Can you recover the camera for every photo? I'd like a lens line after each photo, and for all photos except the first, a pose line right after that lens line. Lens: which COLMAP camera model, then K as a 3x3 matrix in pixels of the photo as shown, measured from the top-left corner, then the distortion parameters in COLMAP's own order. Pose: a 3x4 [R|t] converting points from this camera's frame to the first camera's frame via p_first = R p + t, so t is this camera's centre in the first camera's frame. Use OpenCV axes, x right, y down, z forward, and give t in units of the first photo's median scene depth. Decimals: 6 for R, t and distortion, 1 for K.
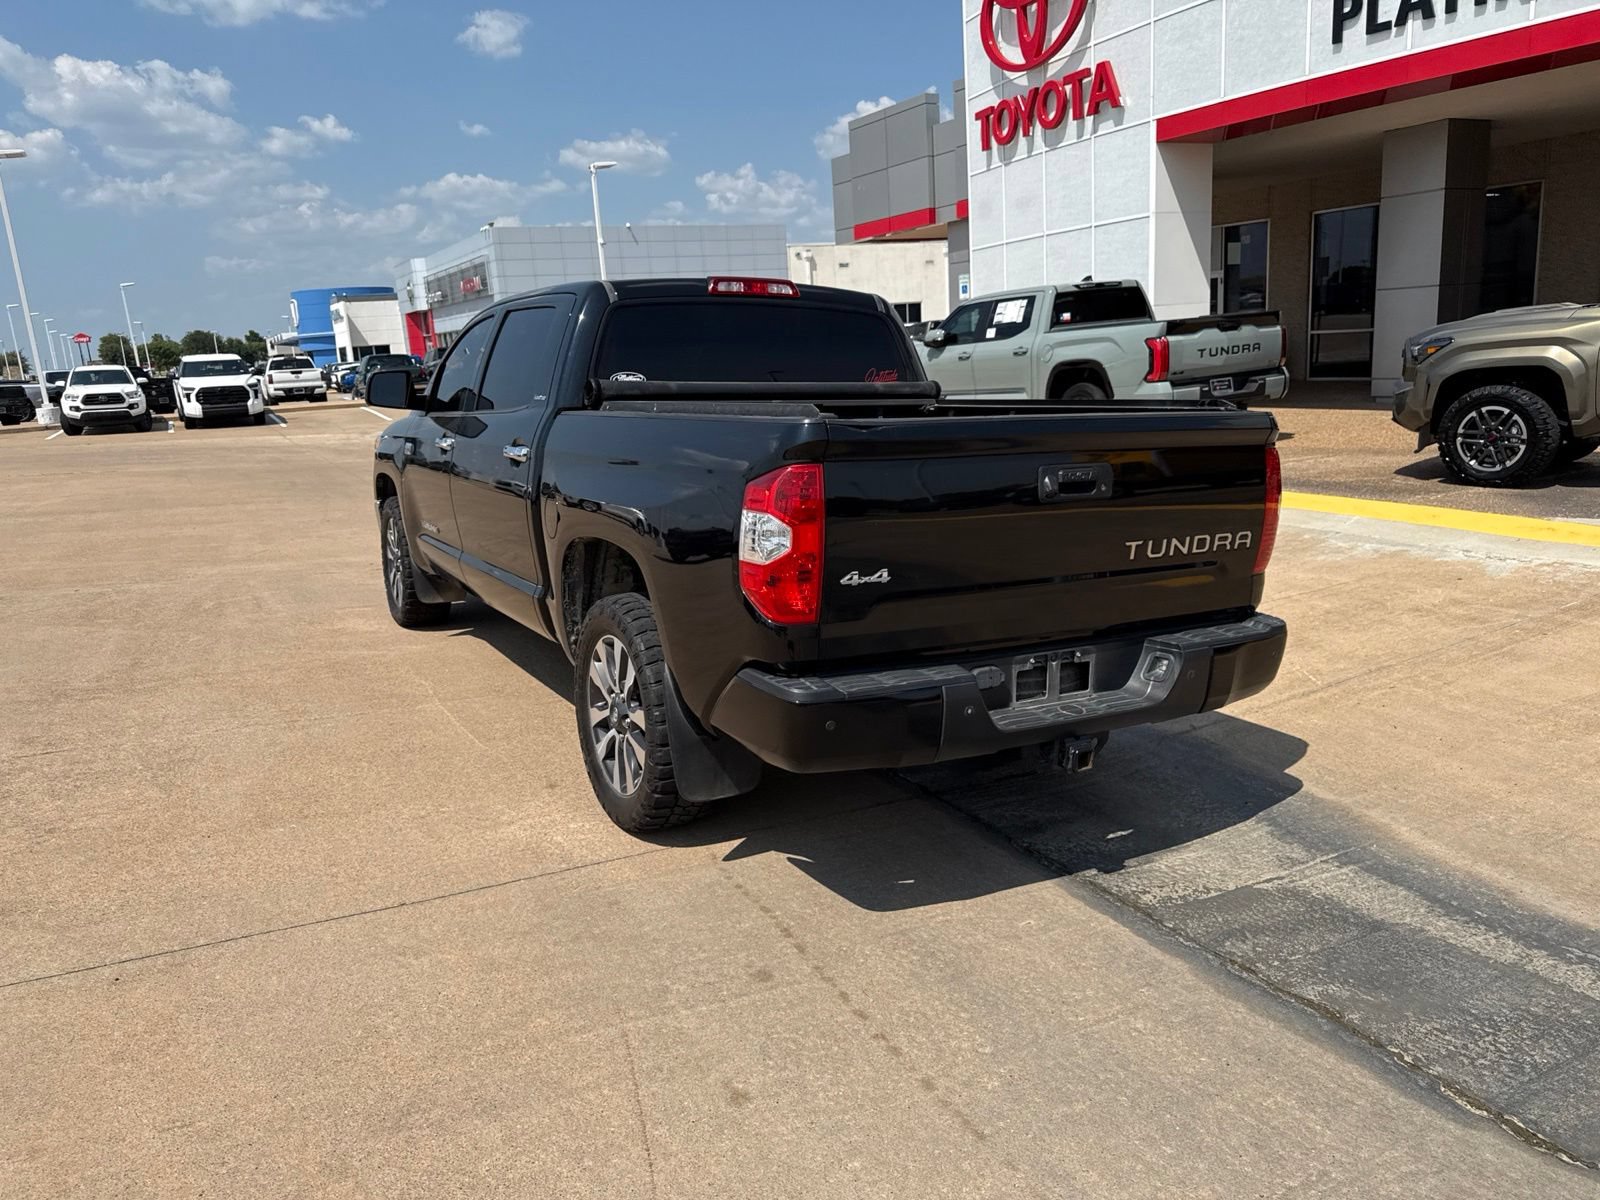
lens RADIAL K [[1140.3, 0, 795.7], [0, 1140.3, 600.3], [0, 0, 1]] dist [0.007465, -0.009368]
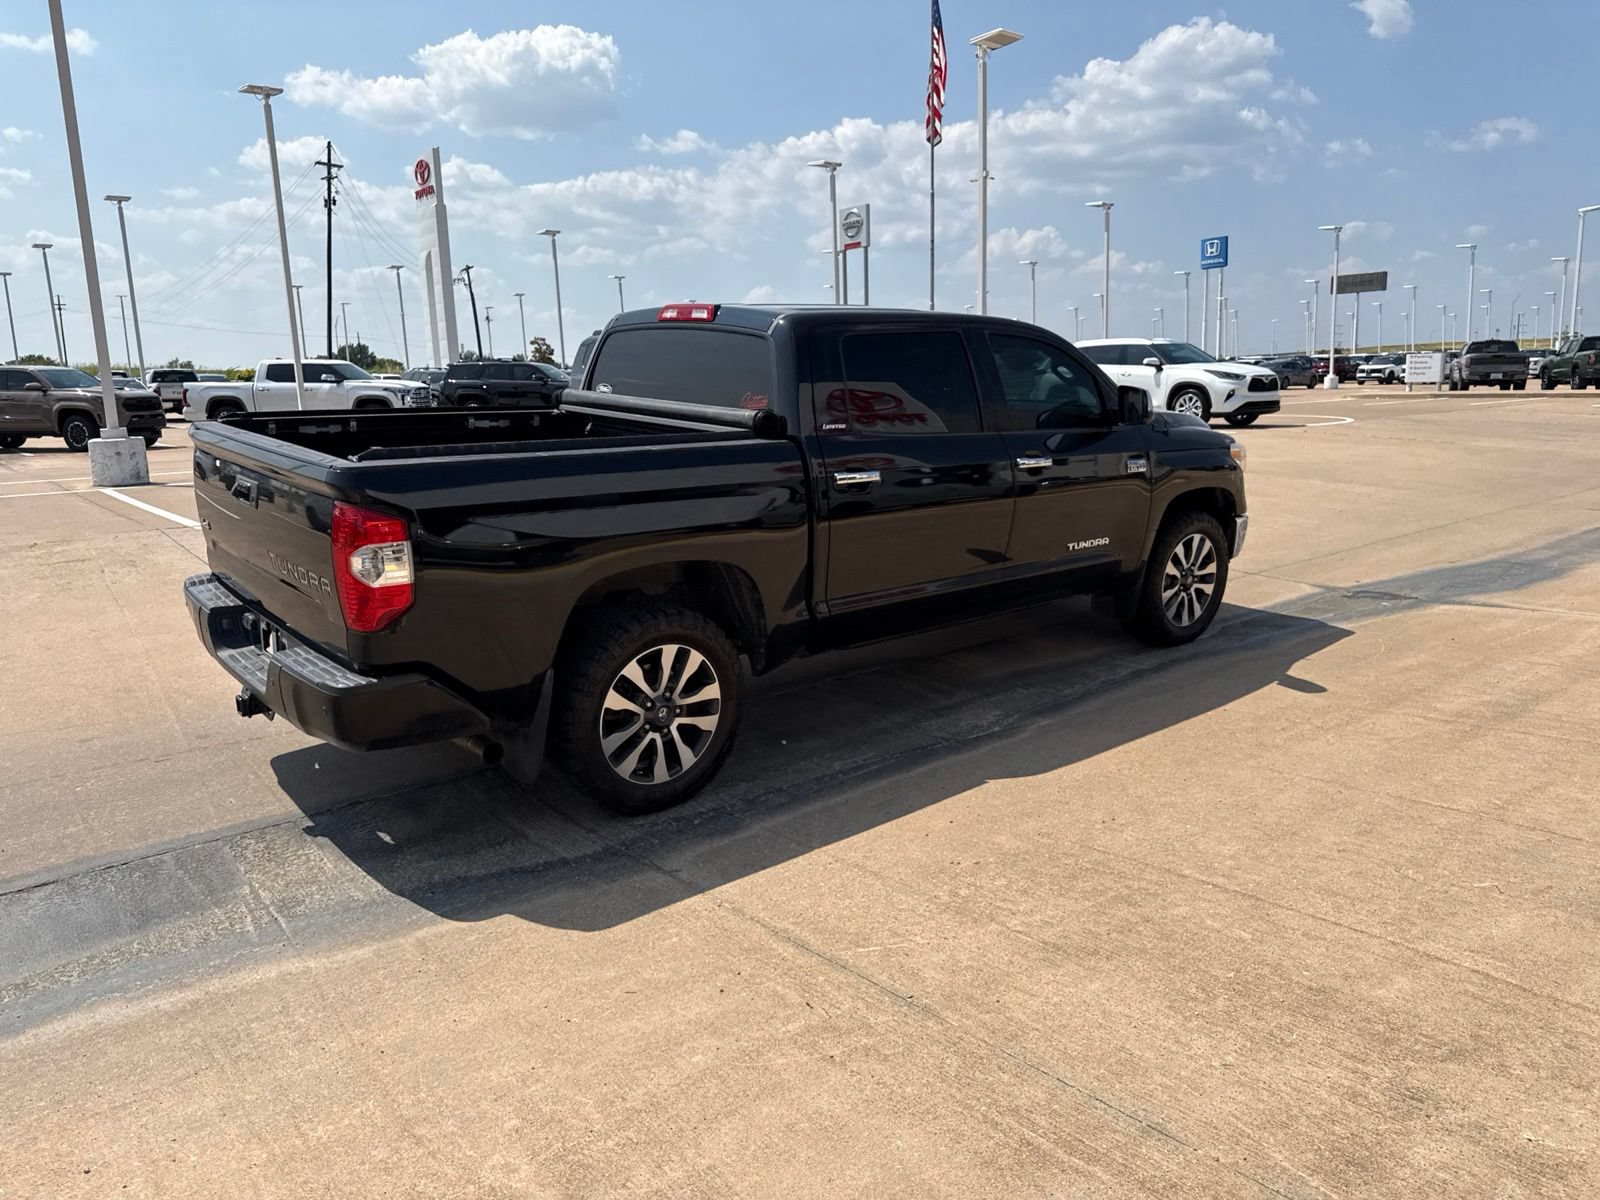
lens RADIAL K [[1140.0, 0, 794.6], [0, 1140.0, 584.4], [0, 0, 1]] dist [0.018716, -0.022691]
pose [[0.190857, 0.224938, -0.955498, 1.011205], [-0.199610, 0.961947, 0.186585, -0.229992], [0.961109, 0.155116, 0.228494, 0.822113]]
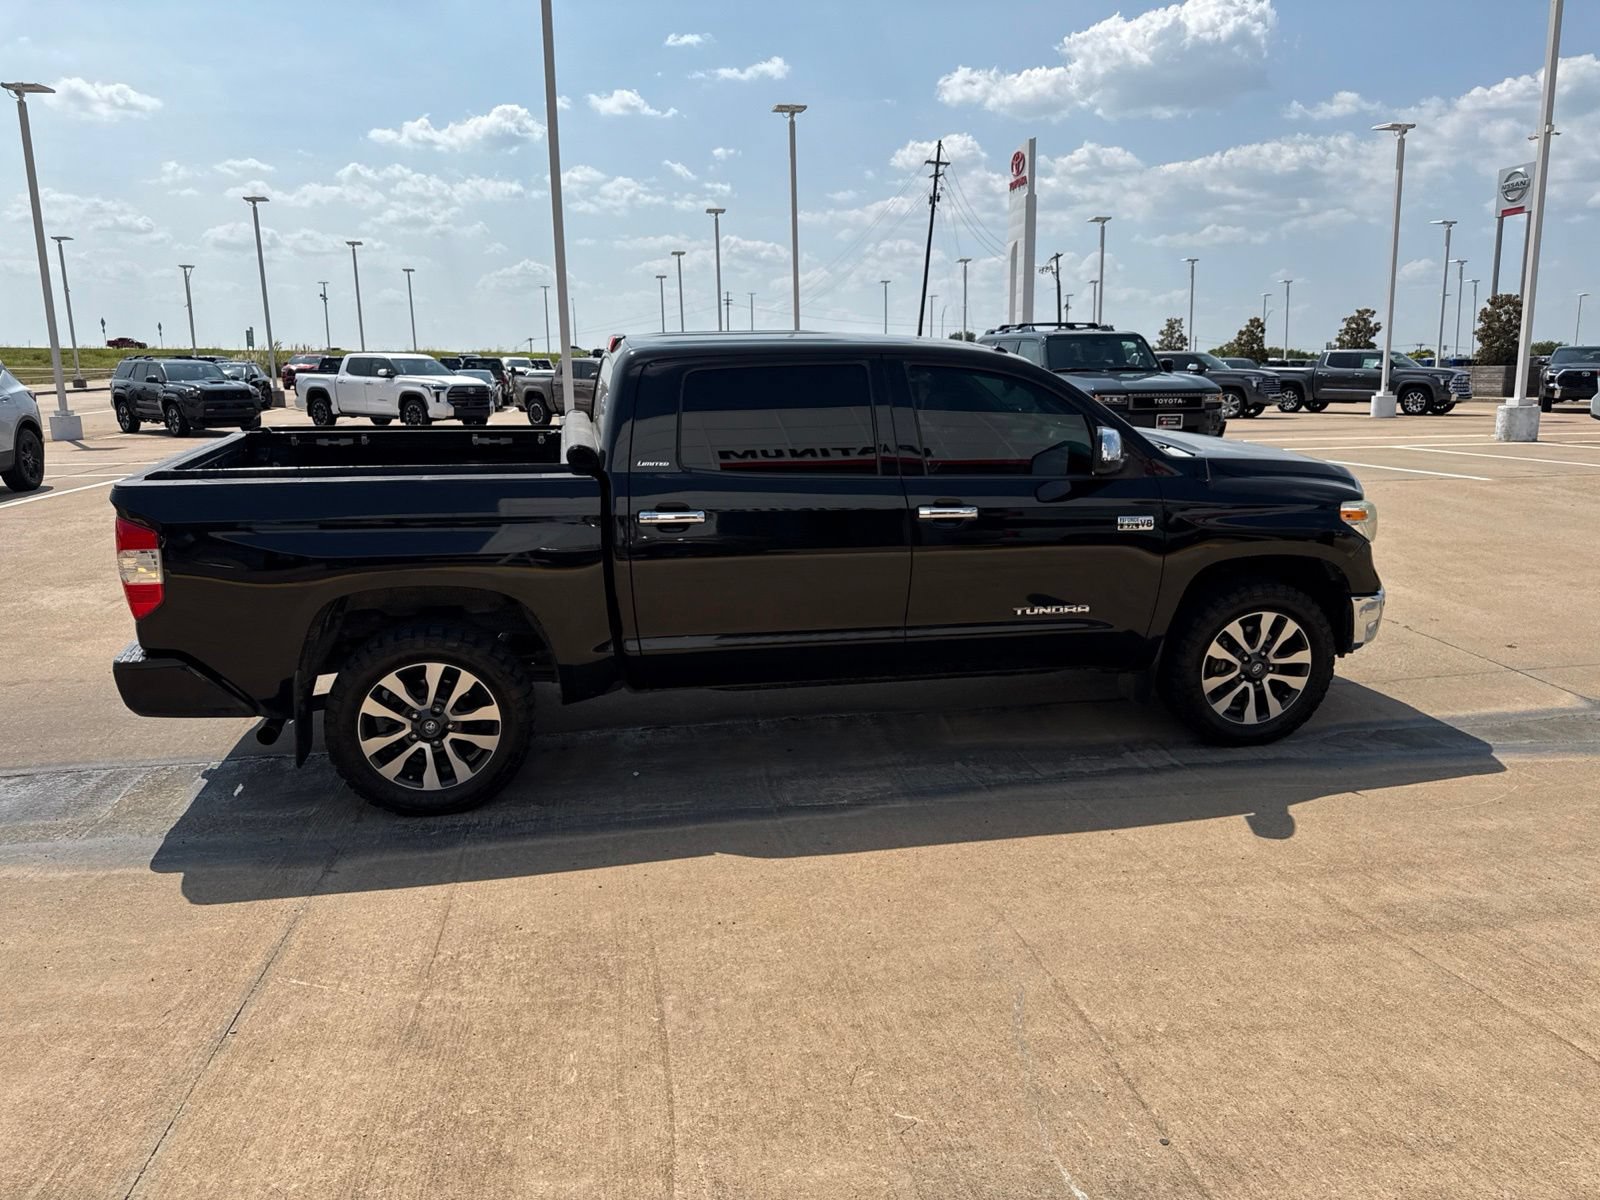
lens RADIAL K [[1141.4, 0, 795.5], [0, 1141.4, 585.5], [0, 0, 1]] dist [0.010481, -0.012020]
pose [[-0.315031, 0.230906, -0.920564, 0.928043], [-0.179414, 0.937975, 0.296672, -0.386937], [0.931969, 0.258623, -0.254063, 1.405879]]
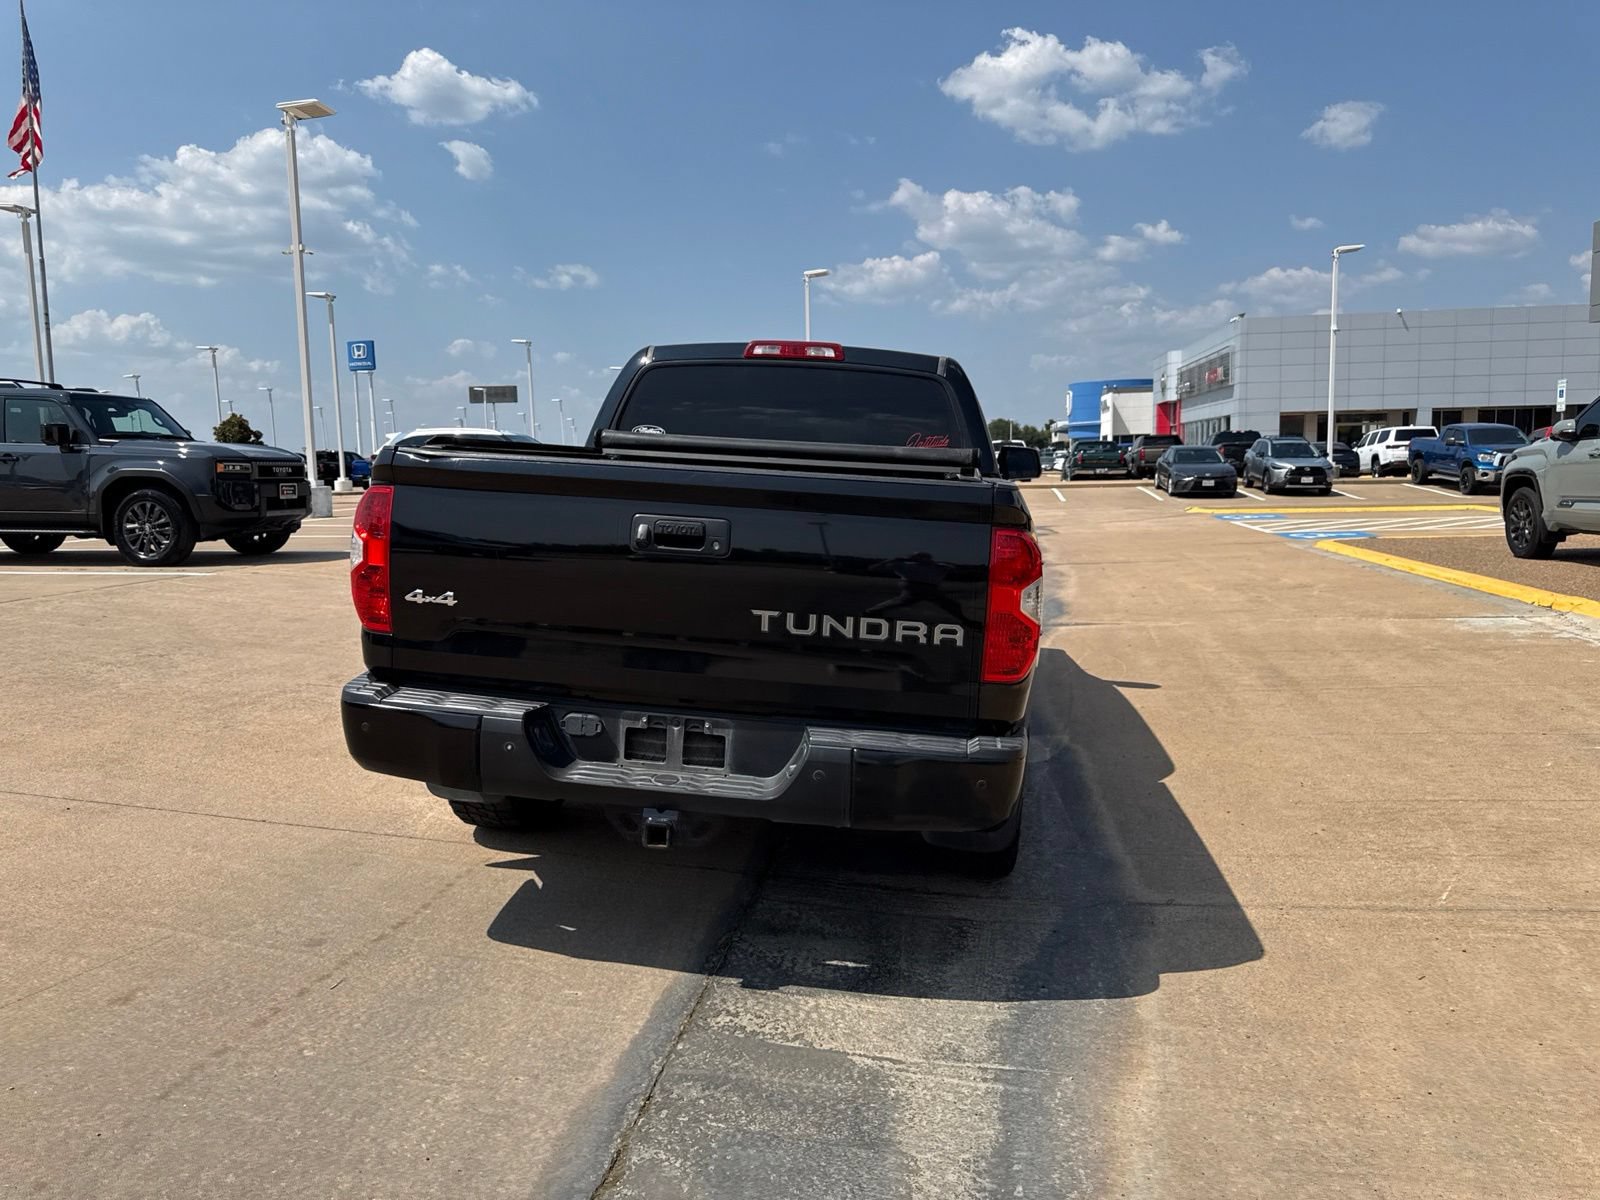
lens RADIAL K [[1140.1, 0, 797.0], [0, 1140.1, 580.9], [0, 0, 1]] dist [0.025017, -0.034620]
pose [[0.790565, 0.109489, -0.602510, 0.558191], [-0.165677, 0.985436, -0.038312, -0.029314], [0.589540, 0.130110, 0.797191, 0.197040]]
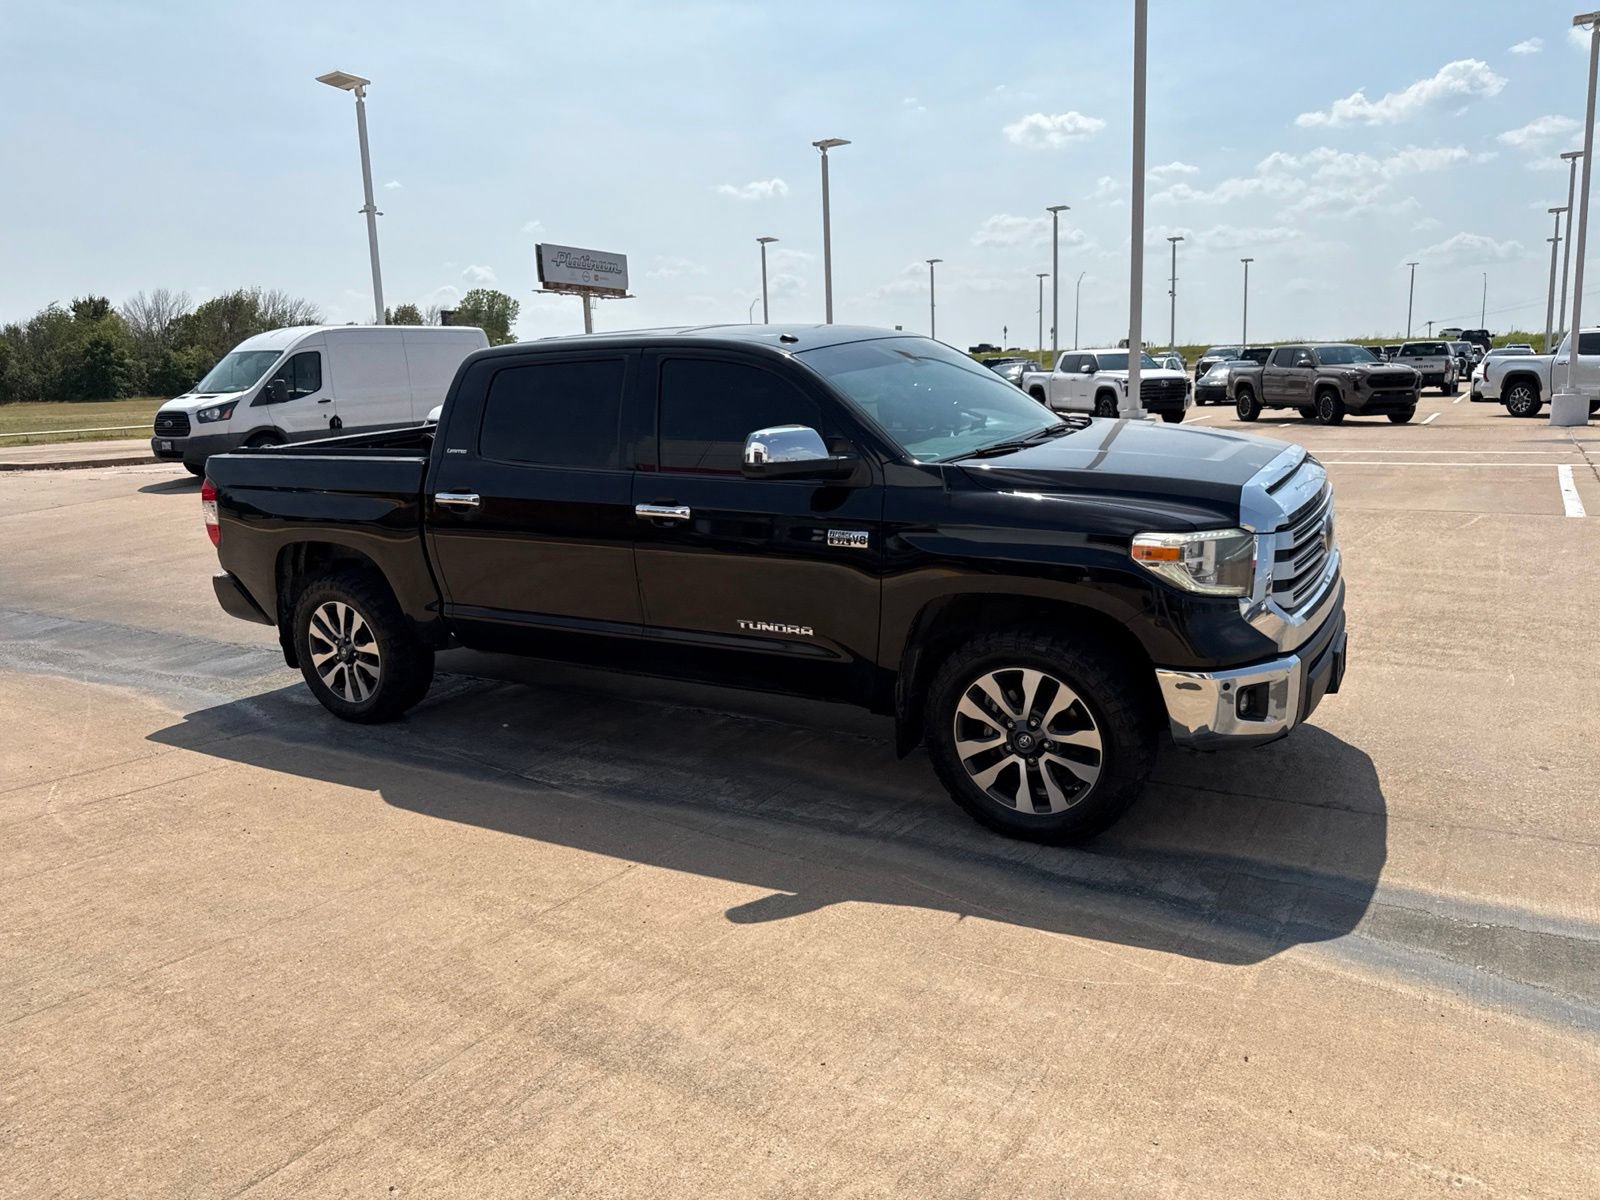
lens RADIAL K [[1145.2, 0, 795.8], [0, 1145.2, 582.9], [0, 0, 1]] dist [0.017511, -0.020078]
pose [[-0.868997, 0.164366, -0.466722, 0.345953], [-0.028173, 0.925253, 0.378303, -0.482088], [0.494016, 0.341893, -0.799411, 2.073986]]
